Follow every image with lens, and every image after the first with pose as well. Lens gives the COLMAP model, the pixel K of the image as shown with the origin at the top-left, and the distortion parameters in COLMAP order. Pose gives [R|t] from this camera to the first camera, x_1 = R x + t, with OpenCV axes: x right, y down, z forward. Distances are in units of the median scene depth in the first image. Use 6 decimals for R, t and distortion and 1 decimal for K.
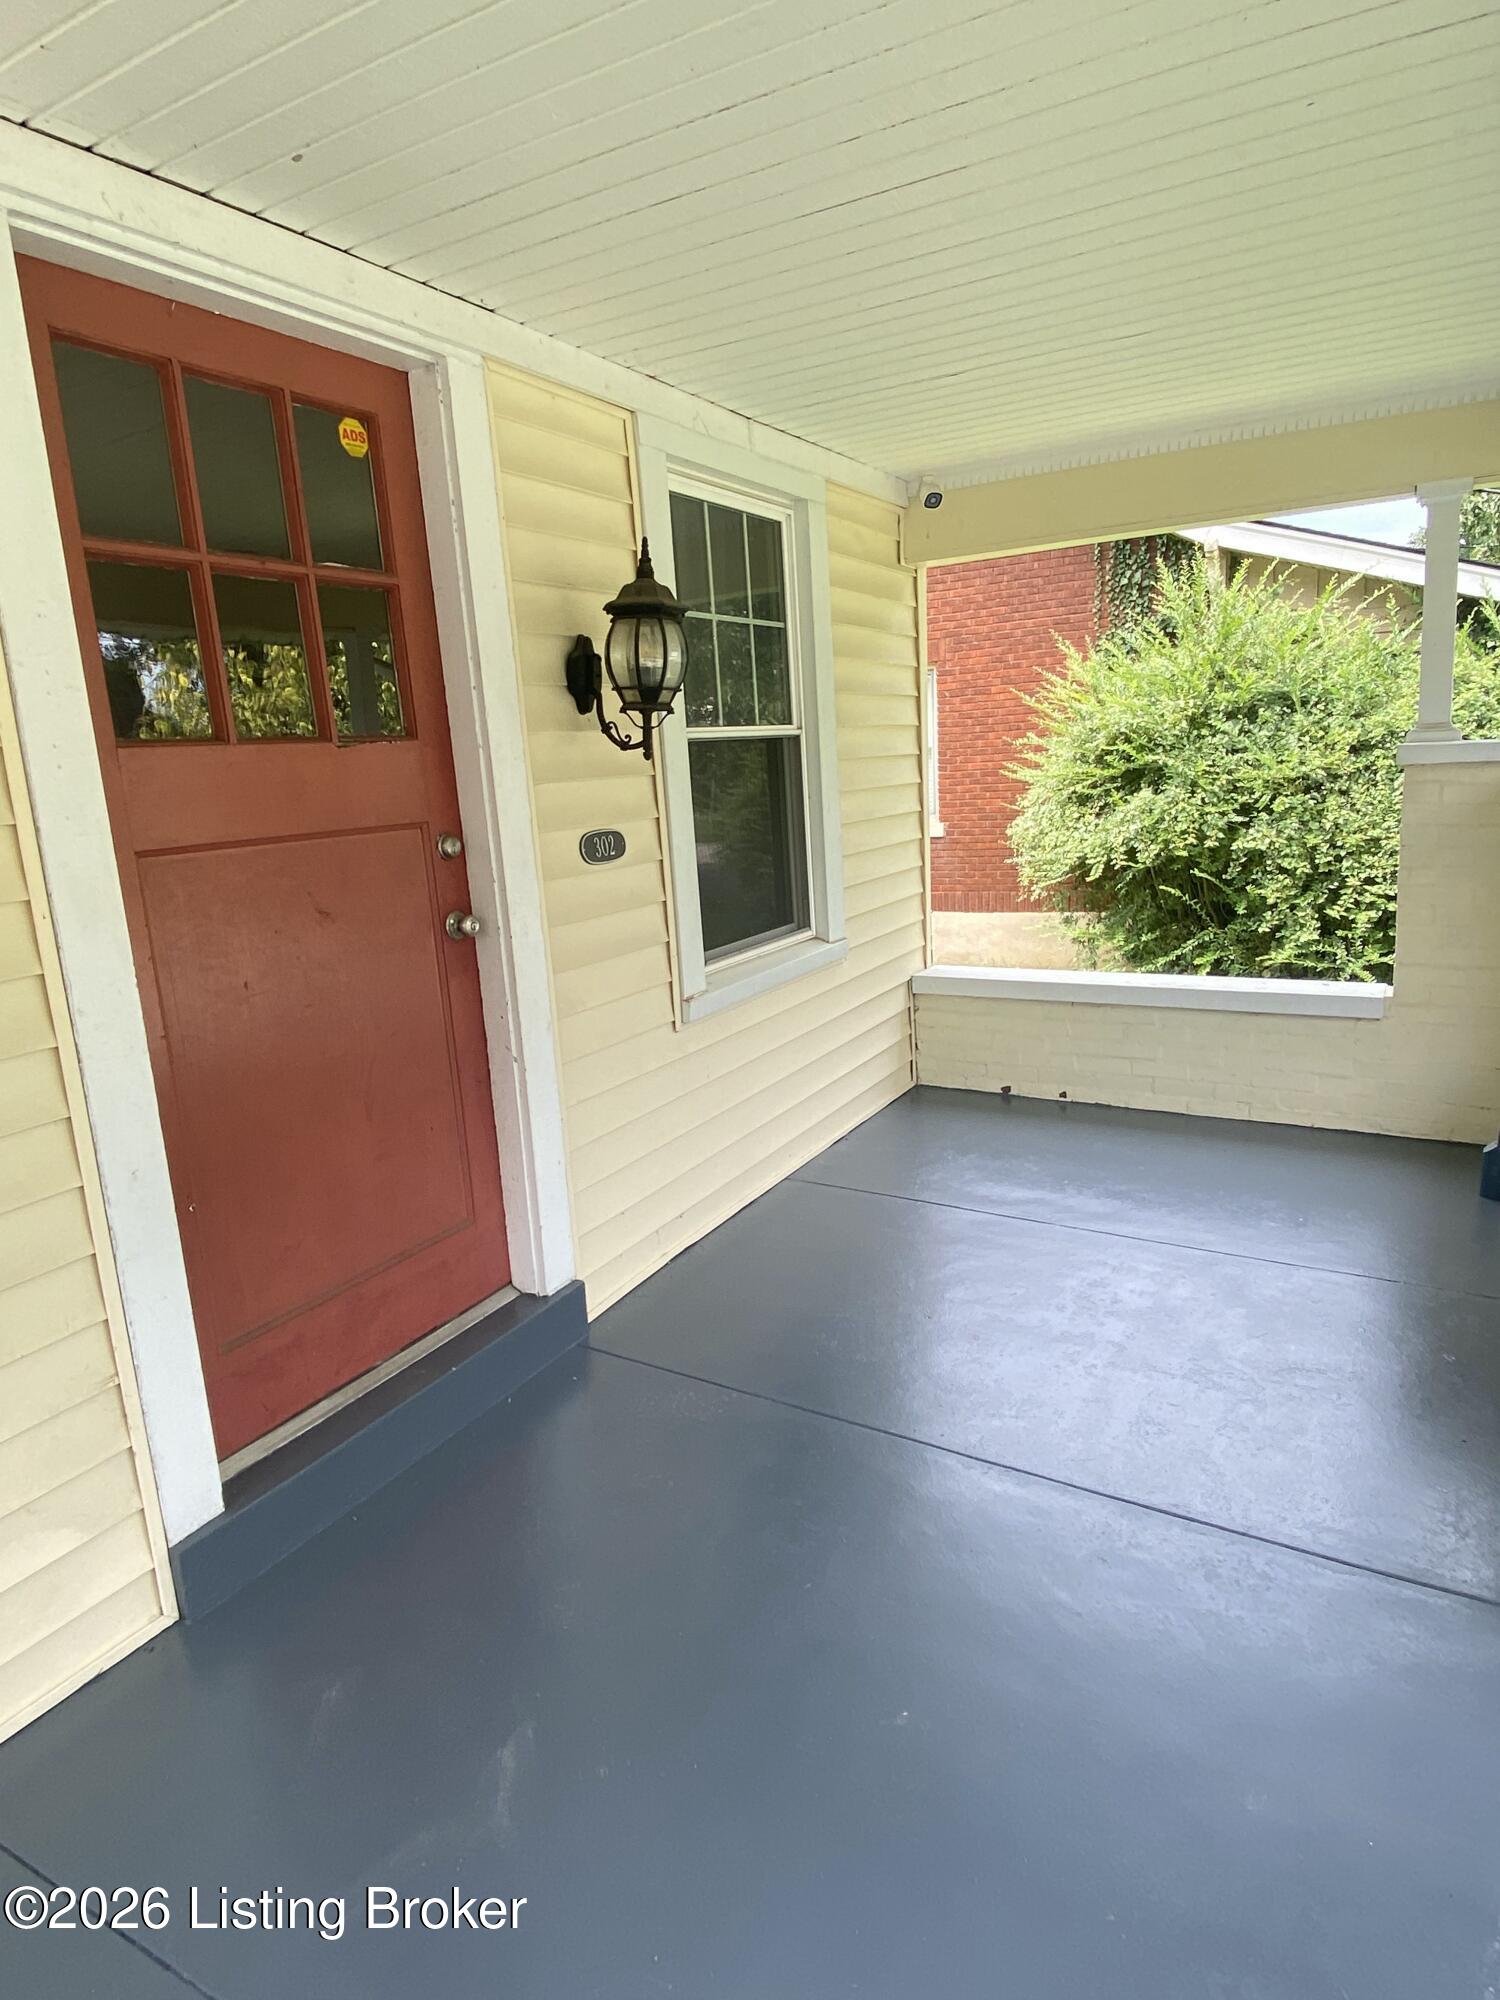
lens RADIAL K [[1172.0, 0, 752.9], [0, 1172.0, 1005.9], [0, 0, 1]] dist [-0.001028, -0.000158]
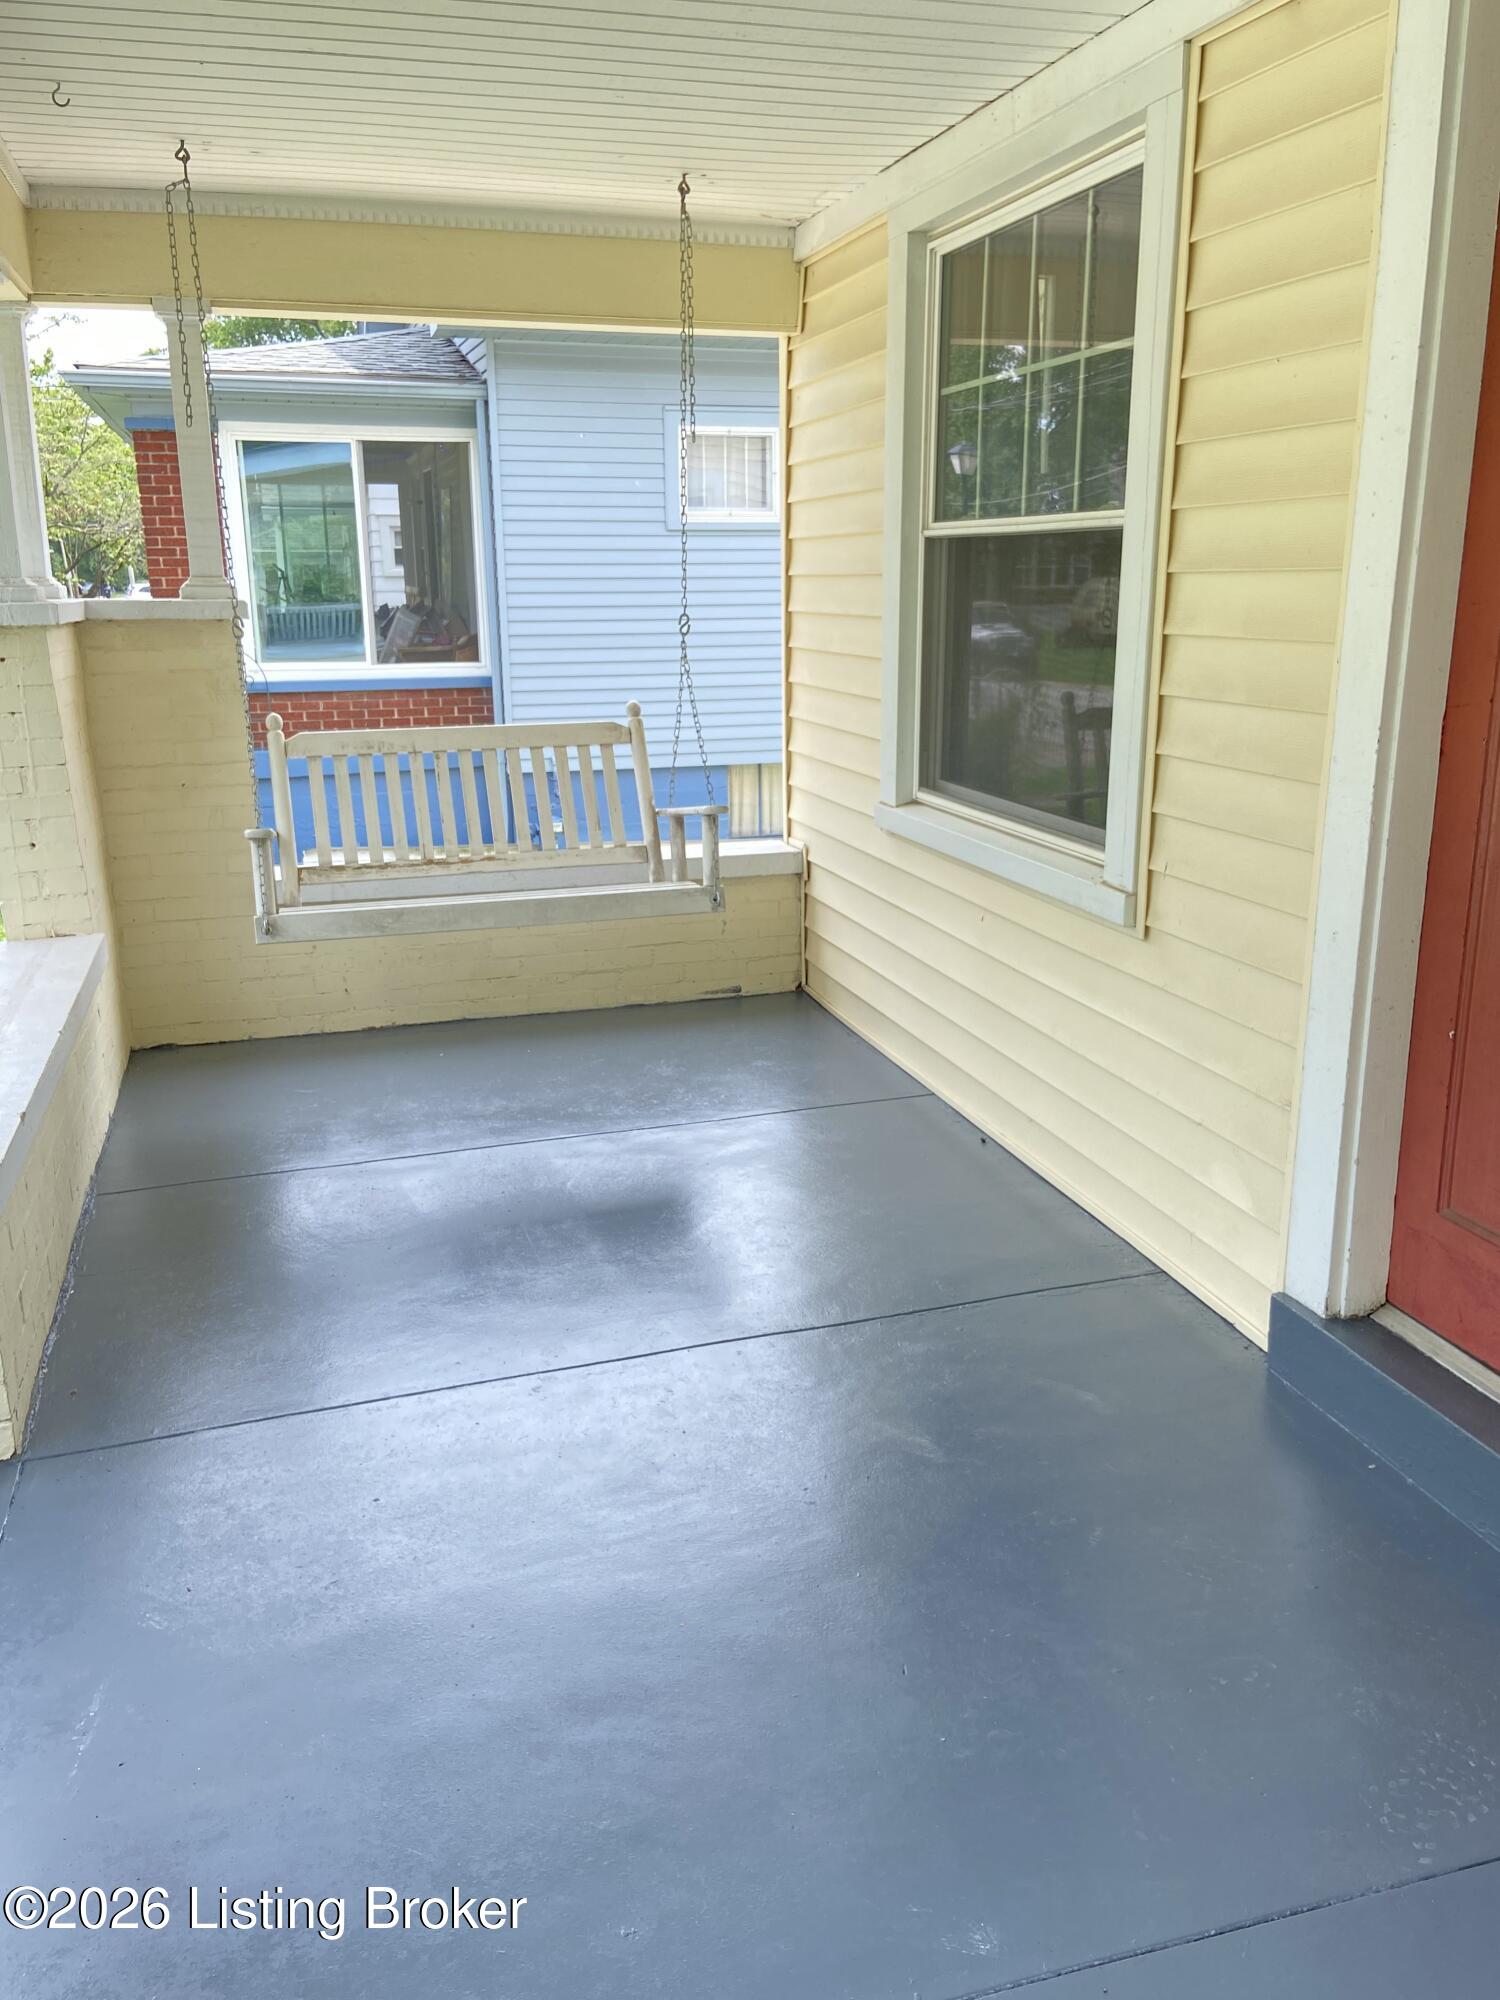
lens RADIAL K [[1622.3, 0, 749.5], [0, 1622.3, 1002.4], [0, 0, 1]] dist [0.000215, -0.000106]
pose [[-0.681637, 0.242996, -0.690162, 0.821927], [-0.111779, 0.897589, 0.426427, -0.360086], [0.723102, 0.367814, -0.584668, 1.503270]]
